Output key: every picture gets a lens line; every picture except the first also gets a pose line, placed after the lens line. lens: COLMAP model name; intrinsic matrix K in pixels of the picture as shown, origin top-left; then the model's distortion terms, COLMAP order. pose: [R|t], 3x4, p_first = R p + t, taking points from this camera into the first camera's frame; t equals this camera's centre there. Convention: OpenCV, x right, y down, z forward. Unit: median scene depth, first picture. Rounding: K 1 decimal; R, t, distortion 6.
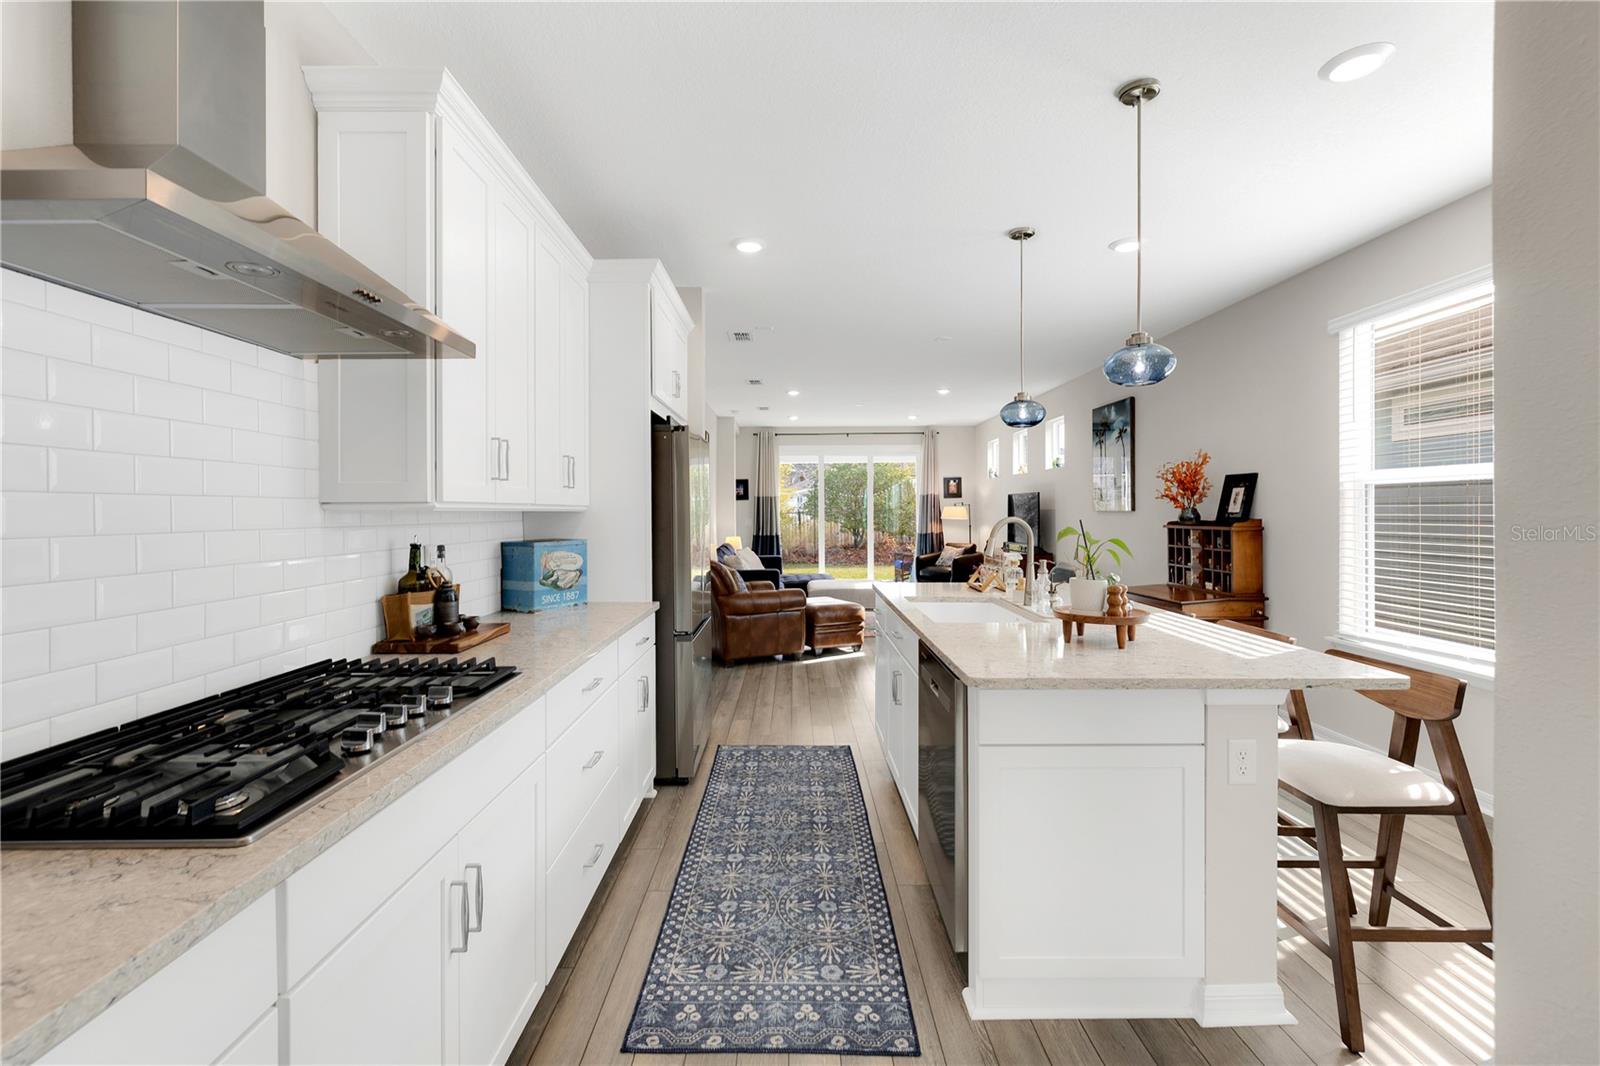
lens RADIAL K [[683.0, 0, 797.4], [0, 683.0, 507.4], [0, 0, 1]] dist [0.000528, -0.000513]
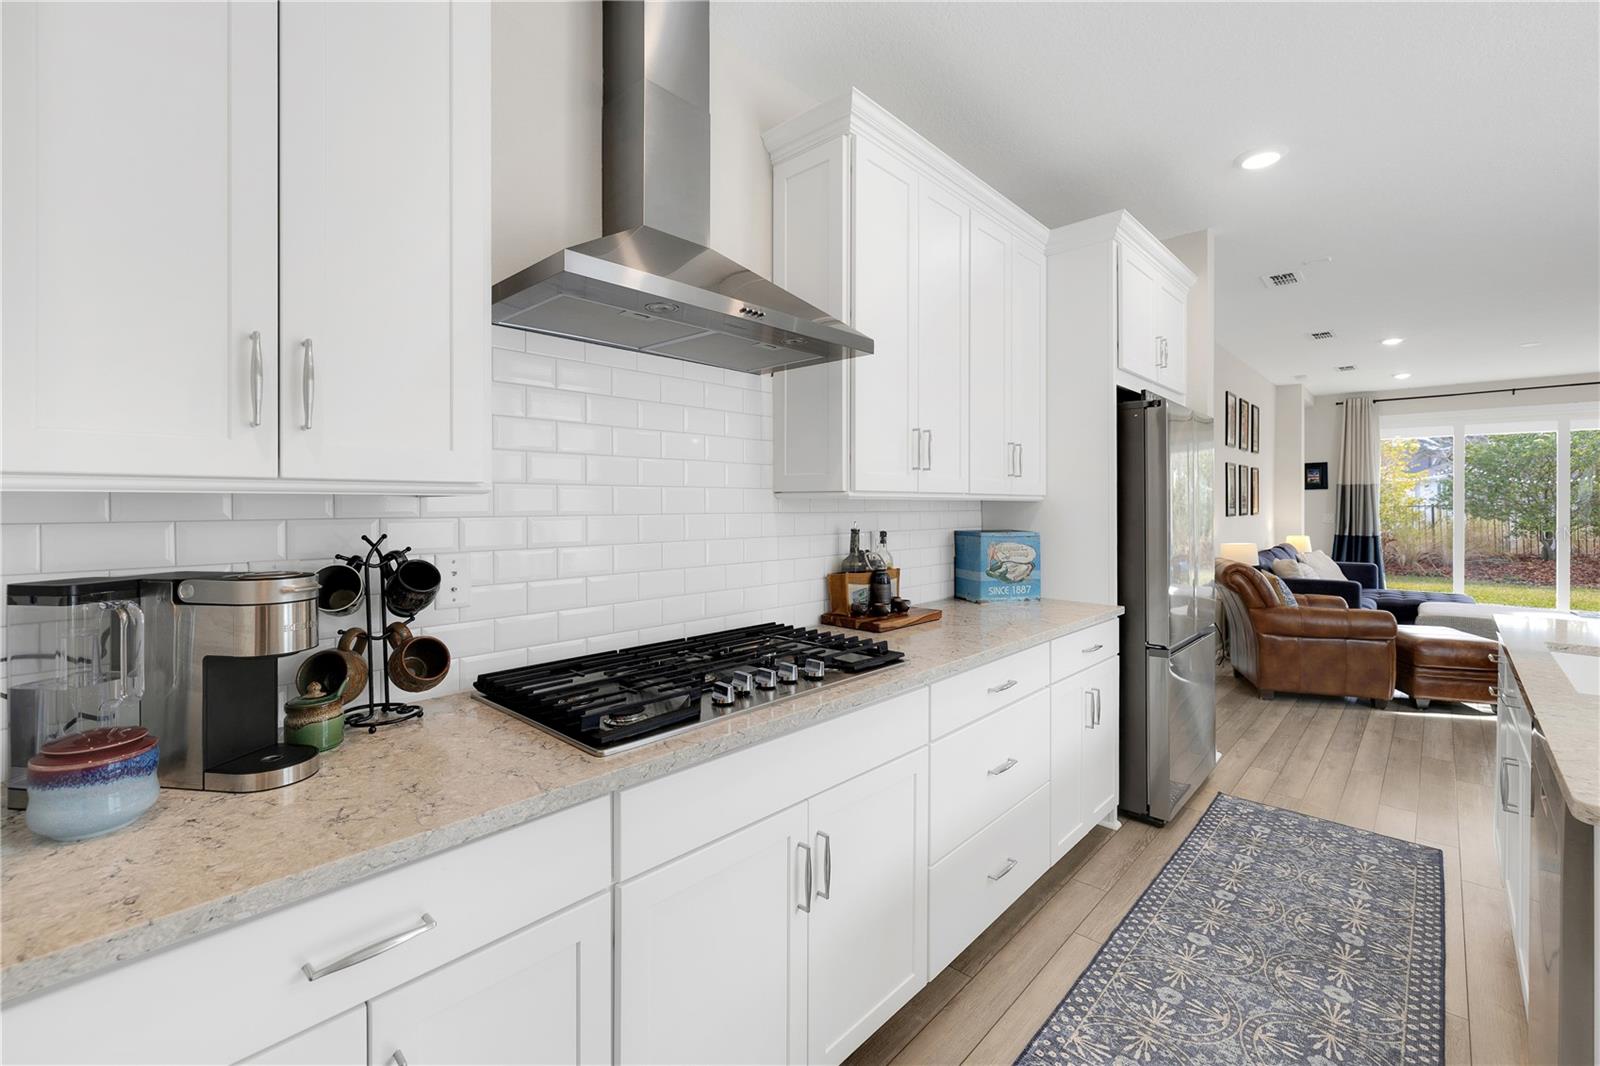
lens RADIAL K [[683.0, 0, 798.2], [0, 683.0, 503.0], [0, 0, 1]] dist [0.000528, -0.000513]
pose [[0.725624, 0.006090, -0.688065, 0.083397], [-0.001928, 0.999975, 0.006818, 0.001996], [0.688089, -0.003620, 0.725617, 0.078963]]
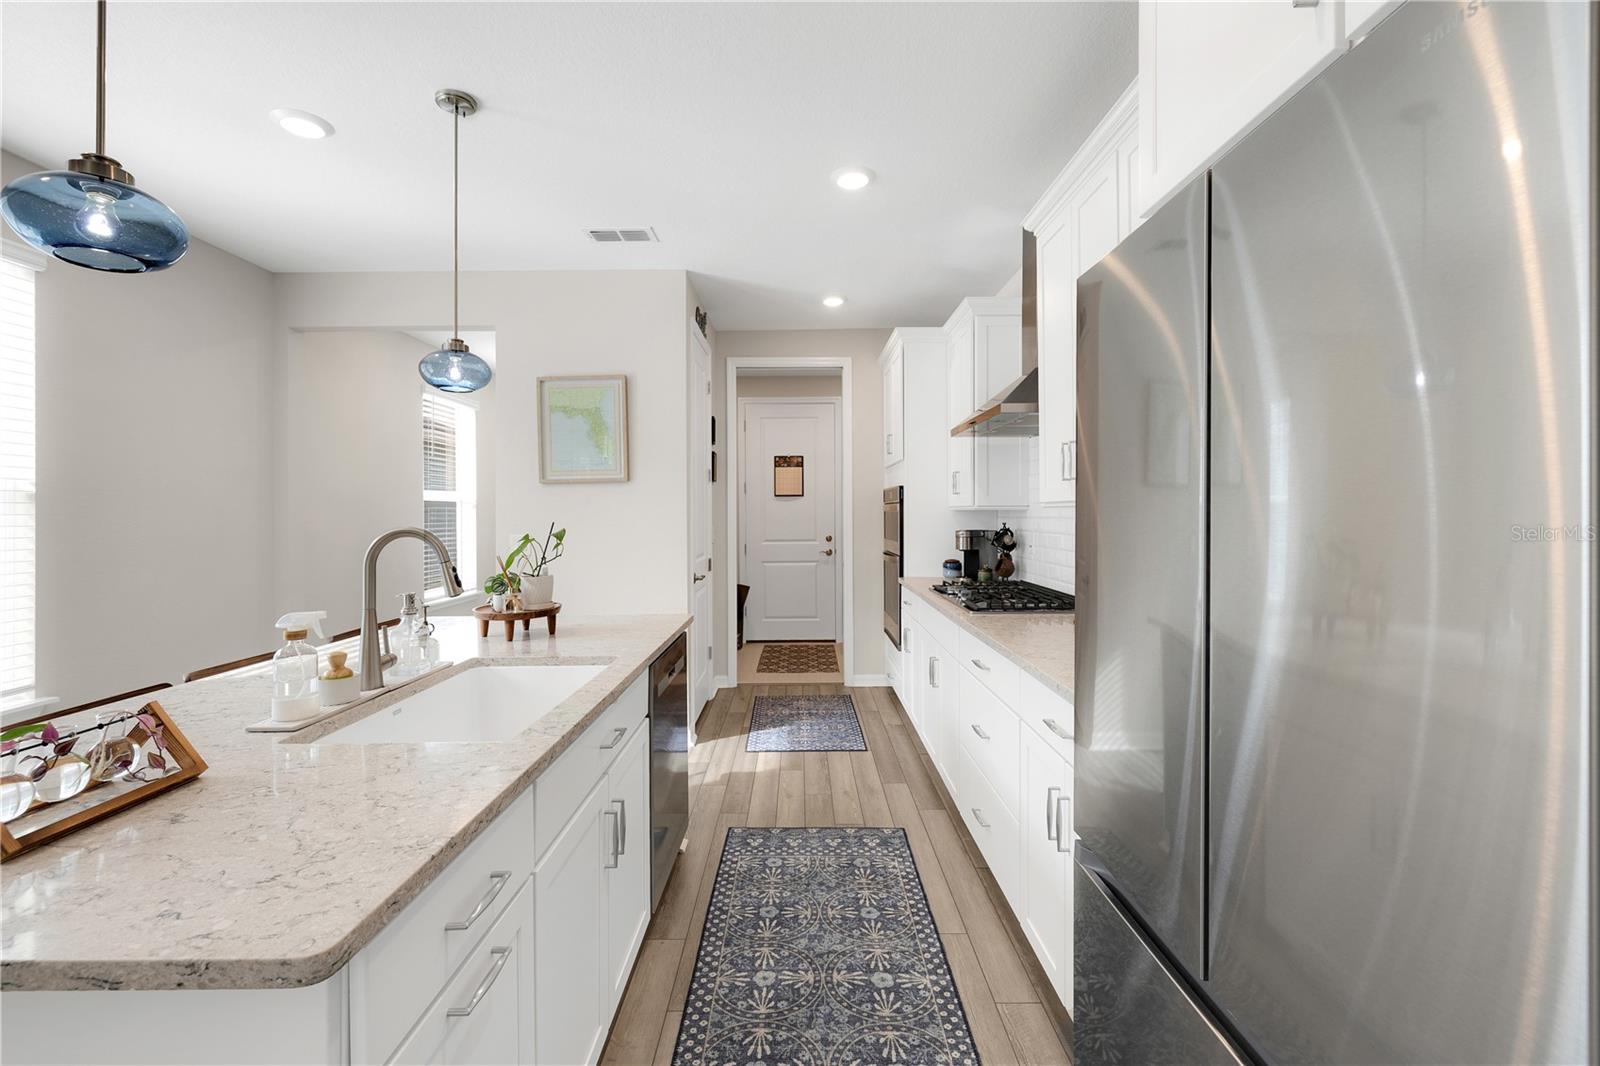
lens RADIAL K [[683.0, 0, 795.6], [0, 683.0, 517.3], [0, 0, 1]] dist [0.000528, -0.000513]
pose [[-0.999852, 0.012863, 0.011458, -0.008514], [0.012890, 0.999914, 0.002336, 0.007633], [-0.011426, 0.002483, -0.999932, 1.270370]]
